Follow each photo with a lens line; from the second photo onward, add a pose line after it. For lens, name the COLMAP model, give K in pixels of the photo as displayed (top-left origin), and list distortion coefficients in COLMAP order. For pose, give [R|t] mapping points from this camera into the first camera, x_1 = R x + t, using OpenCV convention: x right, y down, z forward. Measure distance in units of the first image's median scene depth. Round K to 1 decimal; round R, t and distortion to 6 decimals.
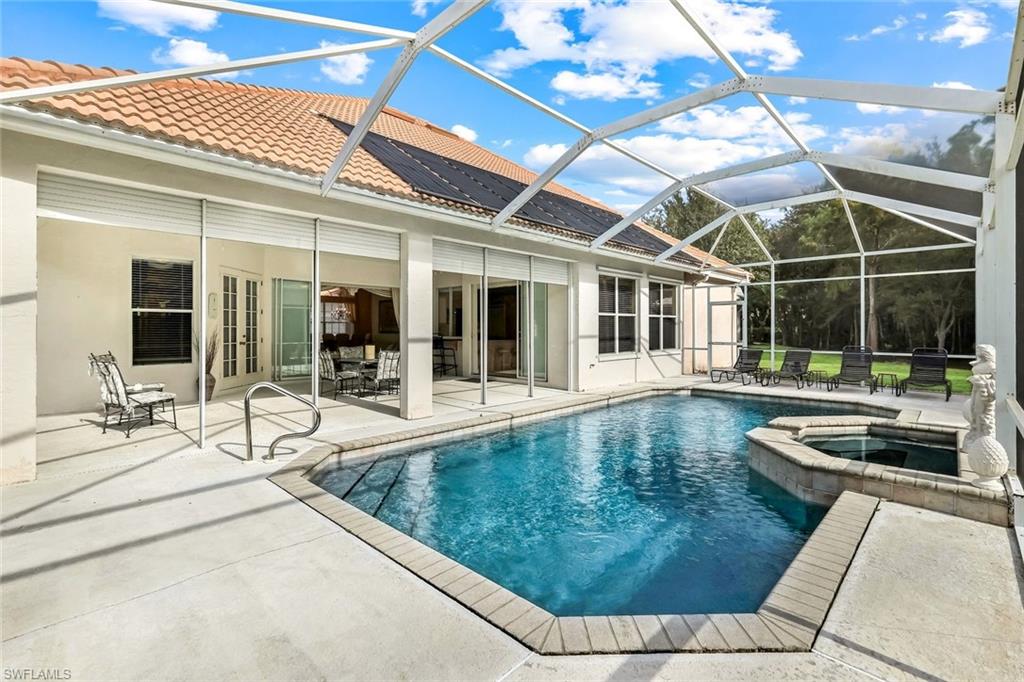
lens RADIAL K [[450.9, 0, 498.9], [0, 450.9, 329.1], [0, 0, 1]] dist [0.002338, 0.000241]
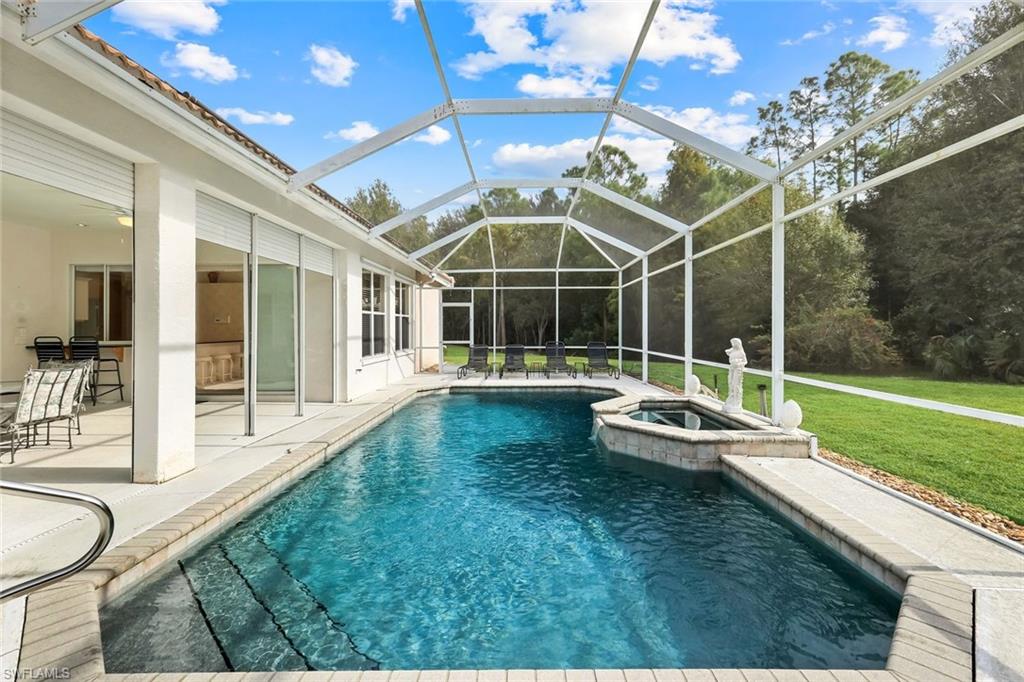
lens RADIAL K [[450.9, 0, 508.4], [0, 450.9, 330.9], [0, 0, 1]] dist [0.002338, 0.000241]
pose [[0.723883, -0.005774, 0.689898, -0.182286], [0.002743, 0.999981, 0.005490, -0.000494], [-0.689917, -0.002082, 0.723885, 0.166788]]
